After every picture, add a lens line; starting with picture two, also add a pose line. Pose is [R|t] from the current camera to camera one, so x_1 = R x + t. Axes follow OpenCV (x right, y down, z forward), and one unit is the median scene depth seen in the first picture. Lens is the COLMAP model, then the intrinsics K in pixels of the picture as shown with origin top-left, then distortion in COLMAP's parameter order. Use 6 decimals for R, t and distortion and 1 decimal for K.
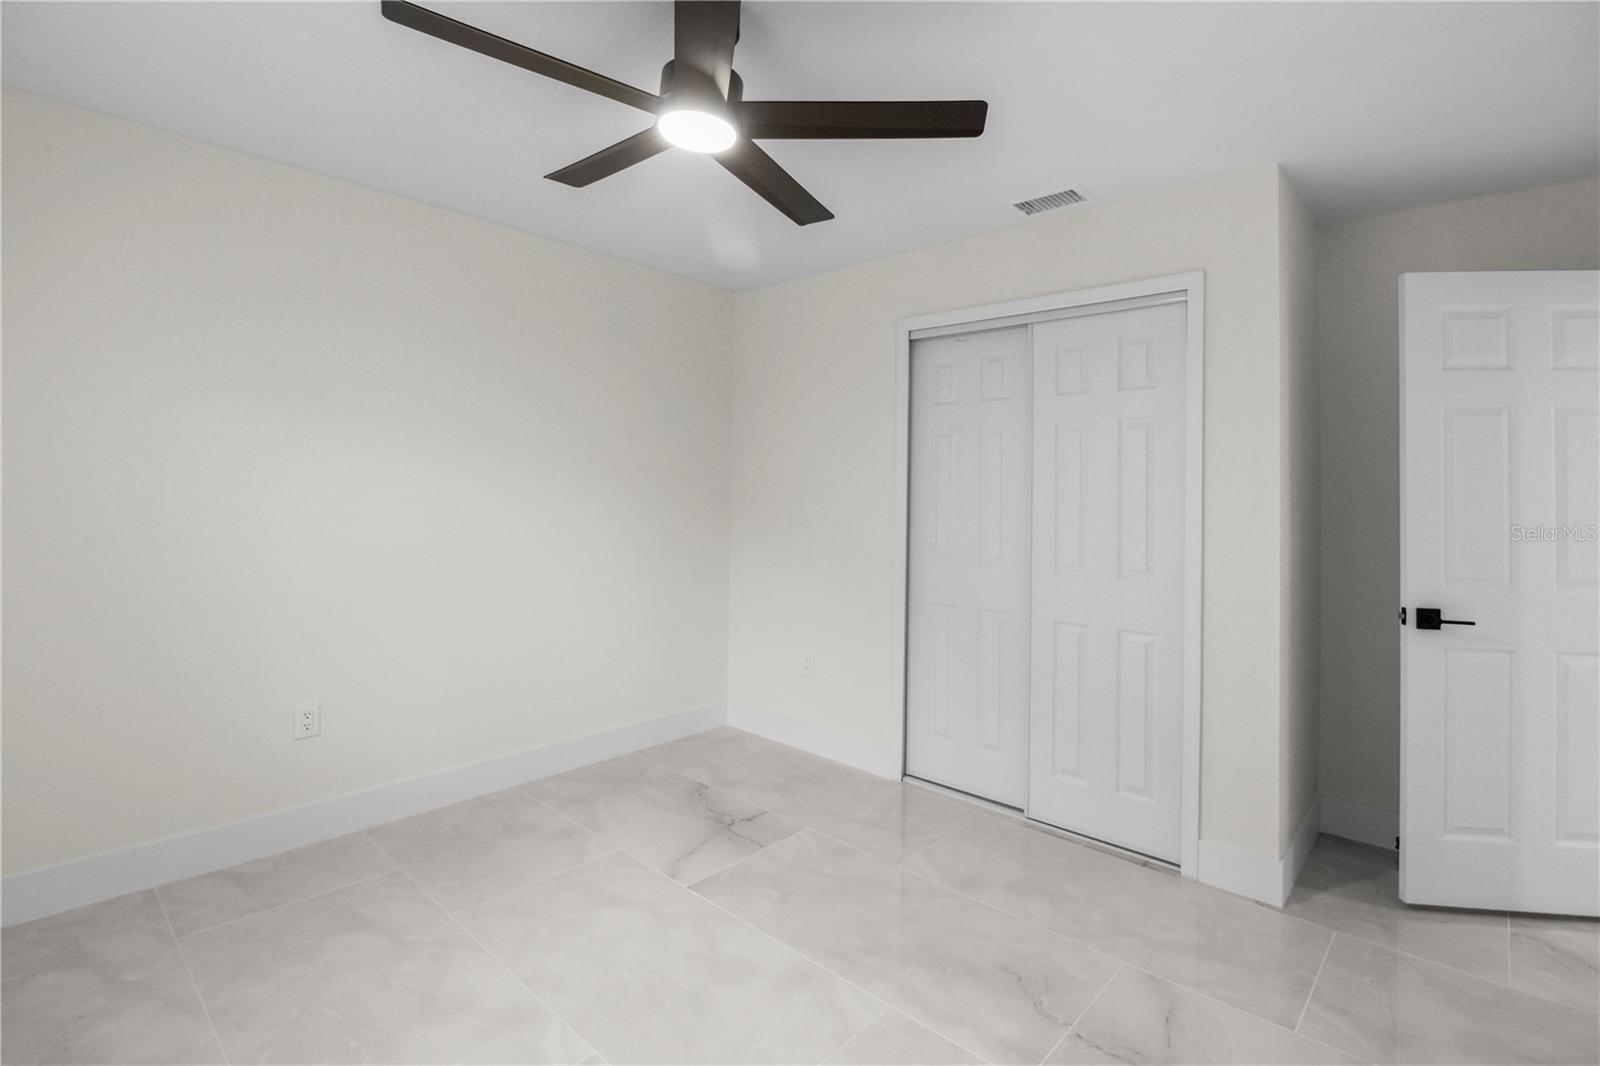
lens RADIAL K [[757.9, 0, 803.6], [0, 757.9, 468.9], [0, 0, 1]] dist [-0.000123, -0.001120]
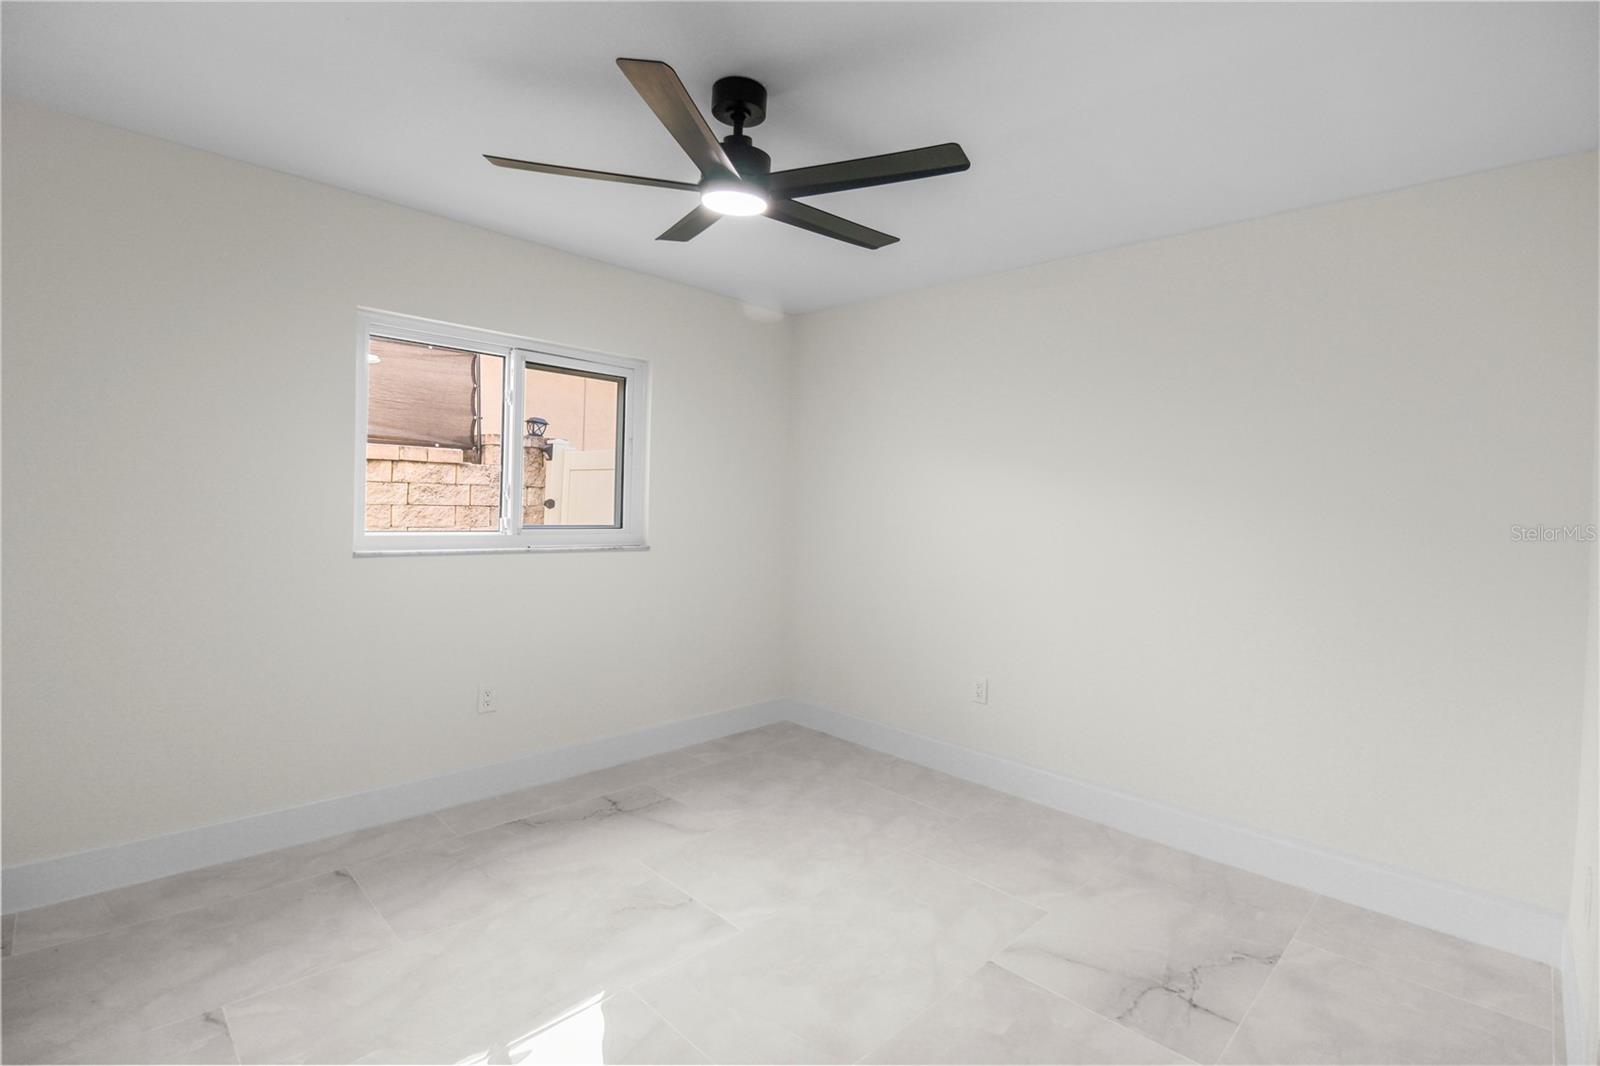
lens RADIAL K [[757.9, 0, 800.1], [0, 757.9, 521.8], [0, 0, 1]] dist [-0.000123, -0.001120]
pose [[-0.044417, 0.006559, -0.998992, 0.647789], [0.002513, 0.999976, 0.006454, 0.031686], [0.999010, -0.002224, -0.044433, 0.726571]]
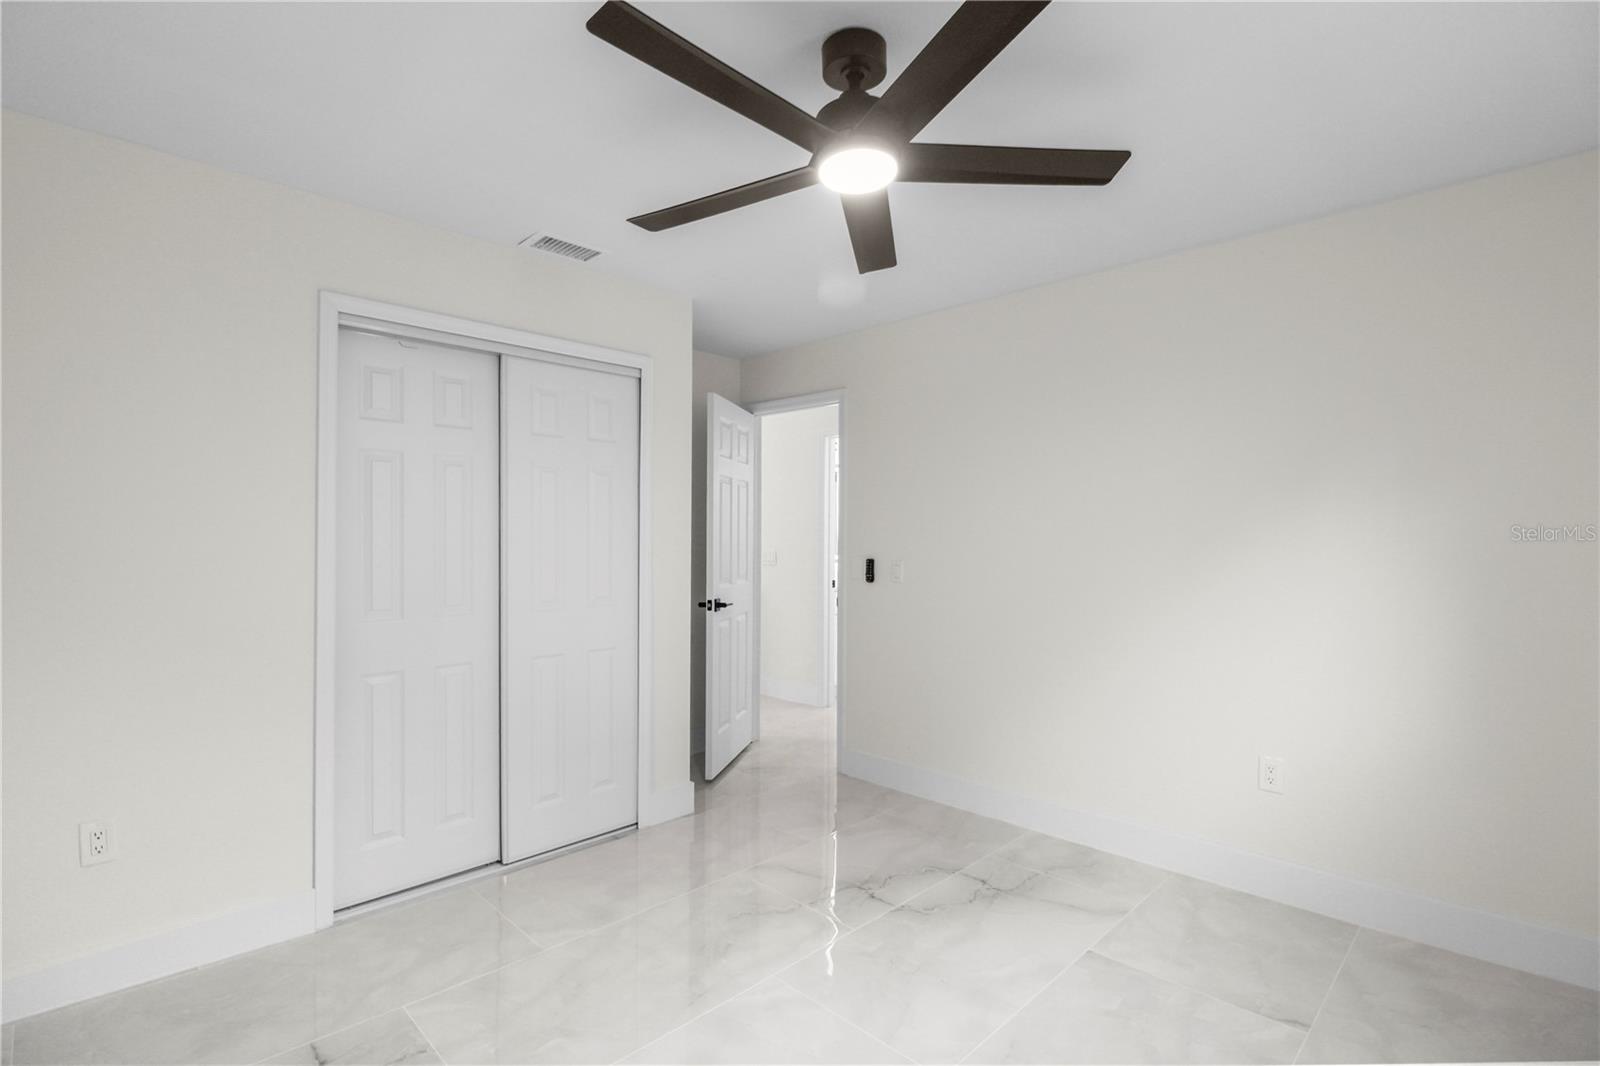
lens RADIAL K [[757.9, 0, 803.8], [0, 757.9, 538.0], [0, 0, 1]] dist [-0.000123, -0.001120]
pose [[0.050305, -0.017399, 0.998582, -0.702866], [-0.027307, 0.999450, 0.018790, 0.012101], [-0.998361, -0.028213, 0.049803, 0.625725]]
